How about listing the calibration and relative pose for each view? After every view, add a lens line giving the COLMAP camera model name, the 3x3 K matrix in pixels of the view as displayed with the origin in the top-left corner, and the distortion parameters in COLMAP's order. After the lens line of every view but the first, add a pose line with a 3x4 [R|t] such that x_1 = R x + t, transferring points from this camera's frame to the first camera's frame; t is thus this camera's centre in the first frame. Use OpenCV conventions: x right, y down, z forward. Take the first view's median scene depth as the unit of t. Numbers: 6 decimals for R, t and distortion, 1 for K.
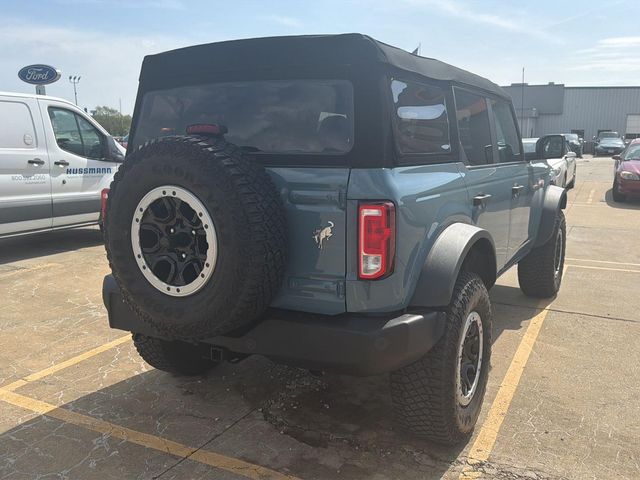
lens RADIAL K [[644.0, 0, 320.0], [0, 644.0, 240.0], [0, 0, 1]] dist [-0.275093, 0.394470]
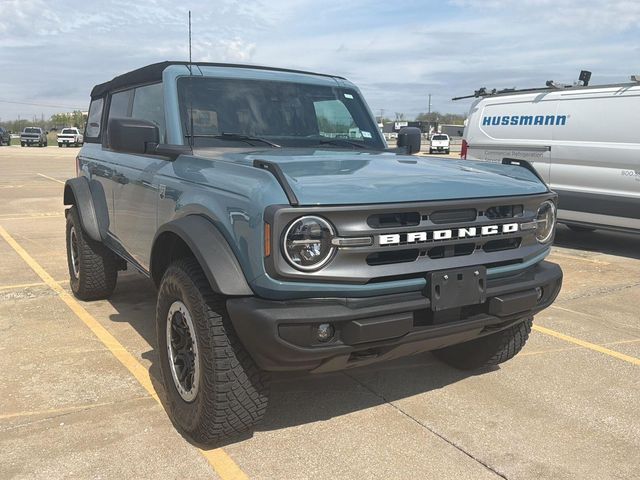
lens RADIAL K [[540.6, 0, 321.3], [0, 540.6, 239.5], [0, 0, 1]] dist [-0.002611, -0.013162]
pose [[-0.491996, 0.156115, -0.856486, 0.876255], [-0.114472, 0.963649, 0.241405, -0.248668], [0.863039, 0.216814, -0.456241, 1.625431]]
